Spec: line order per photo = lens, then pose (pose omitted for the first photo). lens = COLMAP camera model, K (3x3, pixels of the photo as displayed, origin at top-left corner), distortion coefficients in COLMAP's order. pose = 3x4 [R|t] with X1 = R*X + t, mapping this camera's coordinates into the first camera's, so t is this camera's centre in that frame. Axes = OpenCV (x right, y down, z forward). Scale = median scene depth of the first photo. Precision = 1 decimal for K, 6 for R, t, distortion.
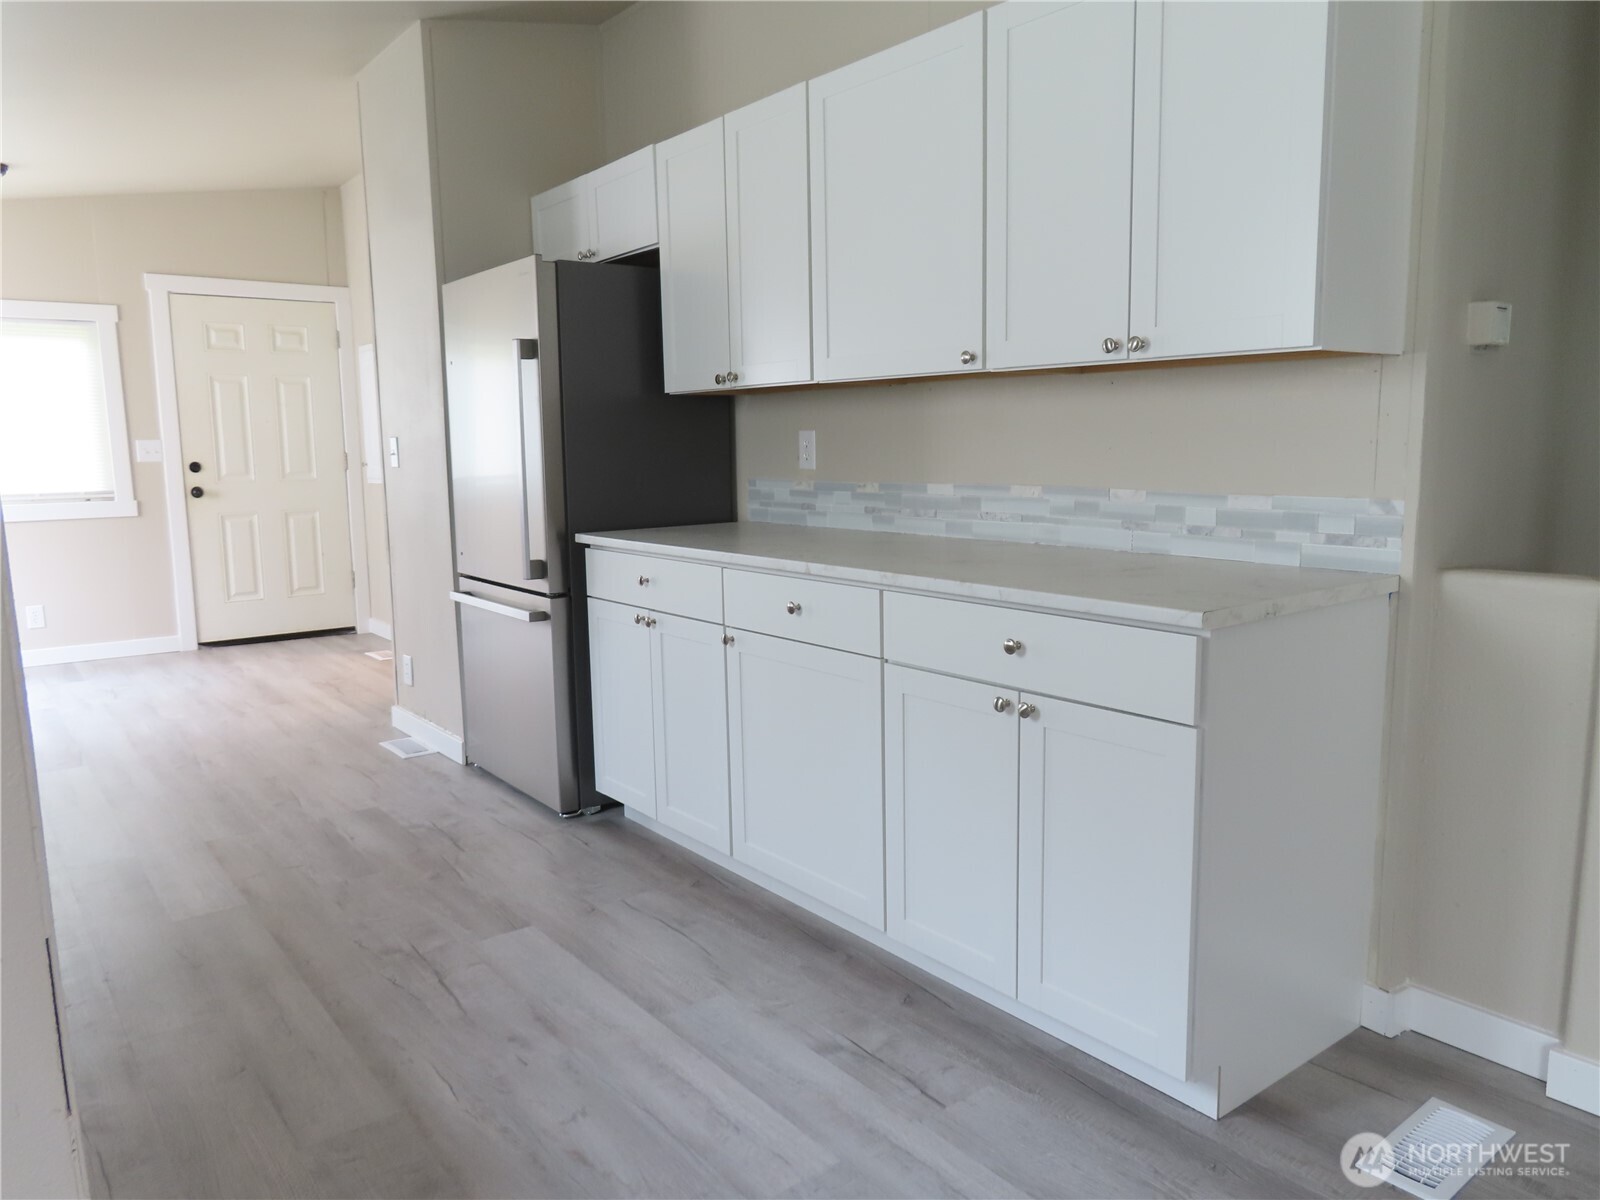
lens RADIAL K [[1153.2, 0, 798.3], [0, 1153.2, 596.2], [0, 0, 1]] dist [-0.009349, 0.009549]
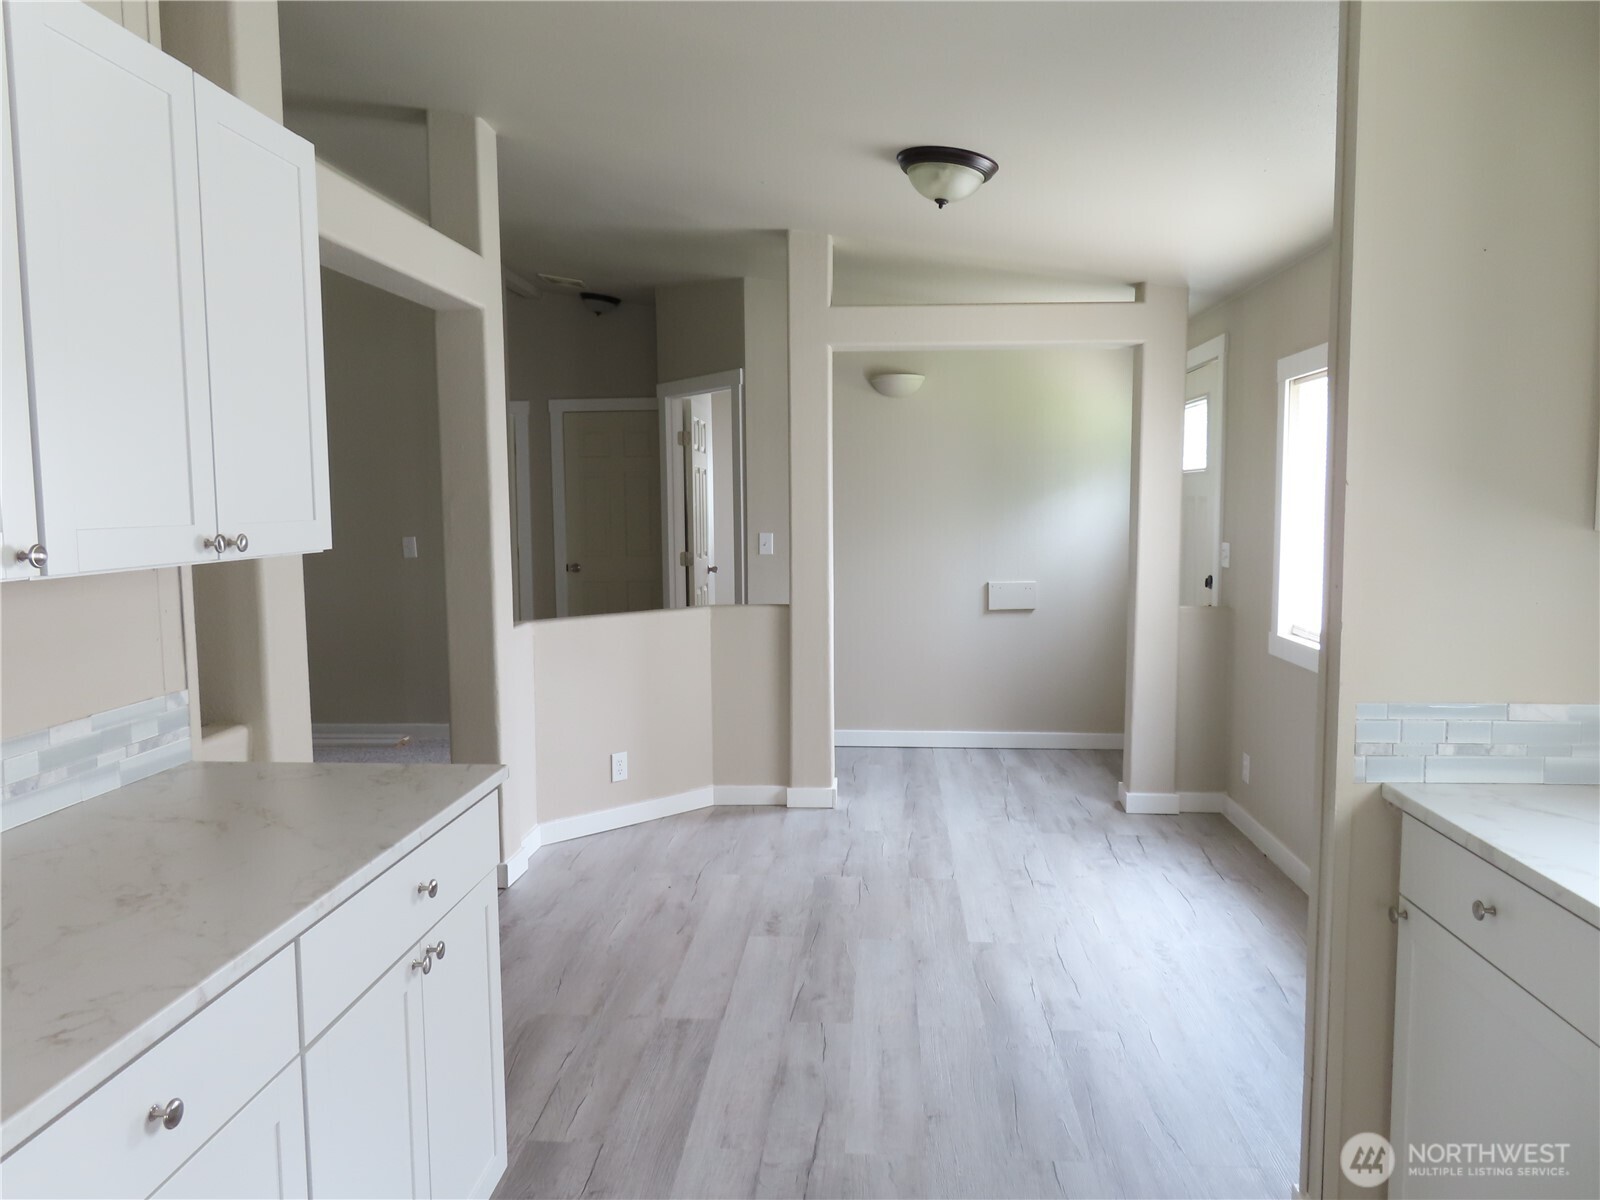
lens RADIAL K [[1148.9, 0, 800.0], [0, 1148.9, 600.0], [0, 0, 1]] dist [-0.018575, 0.014172]
pose [[-0.748620, -0.033759, 0.662139, -0.264957], [0.117357, 0.976185, 0.182455, -0.131635], [-0.652530, 0.214296, -0.726830, 0.628318]]
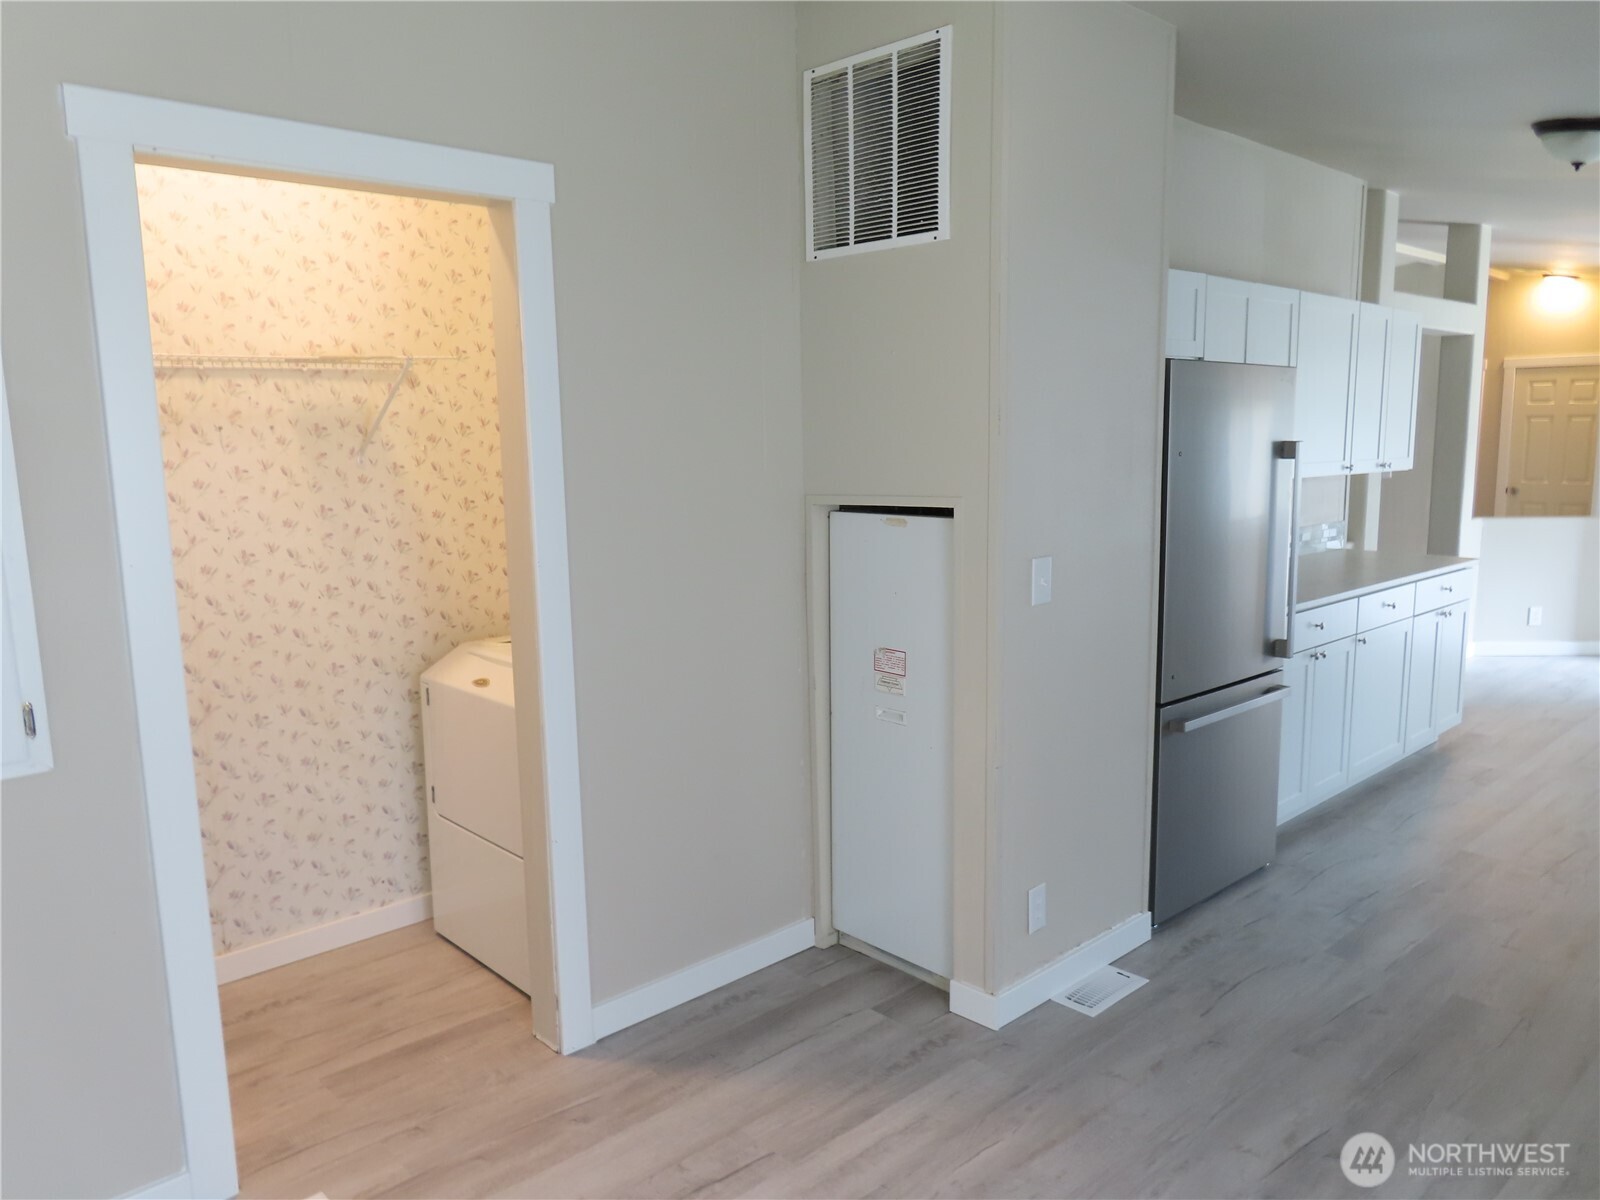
lens RADIAL K [[1153.2, 0, 798.3], [0, 1153.2, 596.2], [0, 0, 1]] dist [-0.009349, 0.009549]
pose [[-0.100552, -0.116226, 0.988120, -0.944376], [0.155180, 0.979167, 0.130964, -0.212589], [-0.982756, 0.166505, -0.080421, 1.152112]]
